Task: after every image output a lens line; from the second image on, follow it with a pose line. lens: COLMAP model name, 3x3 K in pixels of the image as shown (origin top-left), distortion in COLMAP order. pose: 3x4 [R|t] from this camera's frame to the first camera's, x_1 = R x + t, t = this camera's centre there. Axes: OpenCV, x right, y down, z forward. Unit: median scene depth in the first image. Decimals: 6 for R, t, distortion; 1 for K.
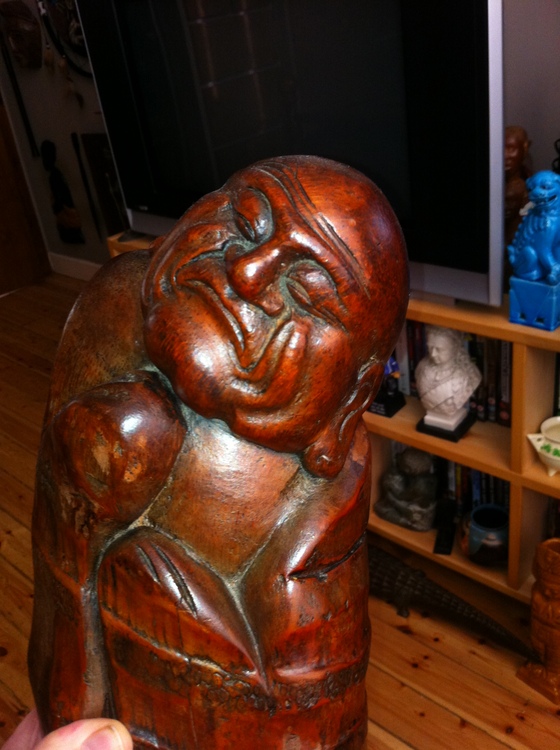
lens RADIAL K [[716.1, 0, 280.0], [0, 716.1, 375.0], [0, 0, 1]] dist [0.073795, -0.310299]
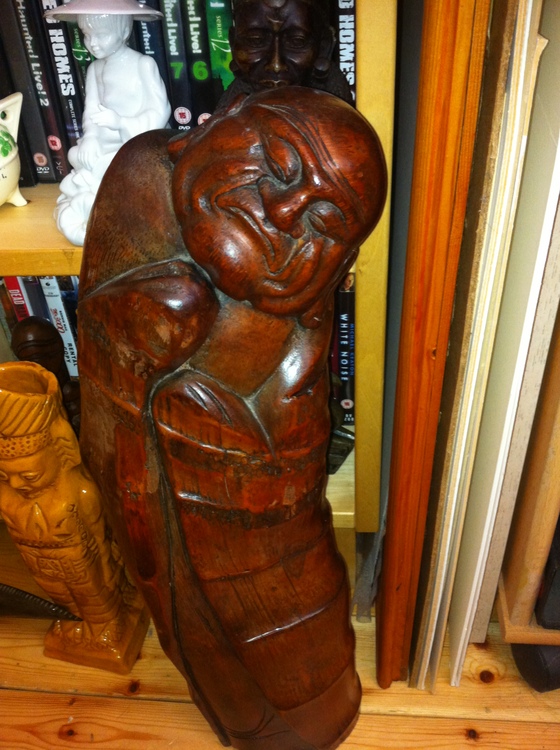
lens RADIAL K [[716.1, 0, 280.0], [0, 716.1, 375.0], [0, 0, 1]] dist [0.073795, -0.310299]
pose [[0.972158, -0.081781, 0.219594, -0.345201], [-0.020873, 0.903175, 0.428766, -0.411801], [-0.233397, -0.421412, 0.876321, -0.290036]]
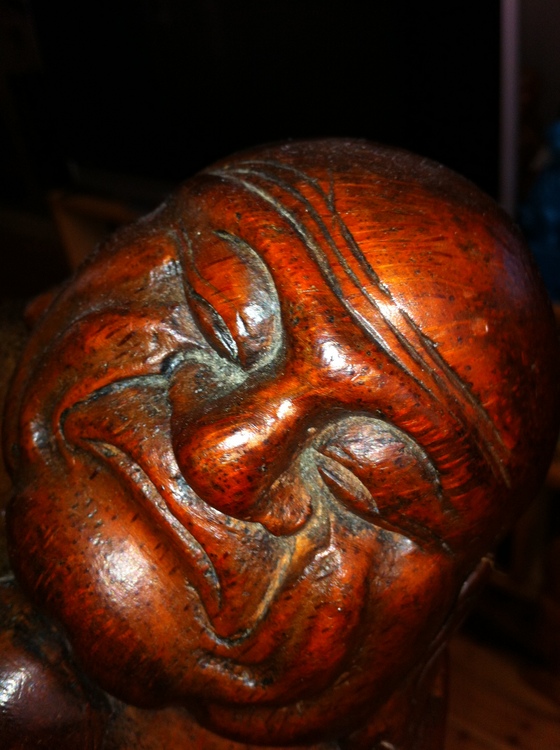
lens RADIAL K [[721.9, 0, 286.8], [0, 721.9, 364.4], [0, 0, 1]] dist [0.062359, -0.293793]
pose [[0.998205, -0.033727, 0.049496, -0.026367], [0.029439, 0.995950, 0.084953, -0.209650], [-0.052161, -0.083343, 0.995155, 0.547386]]
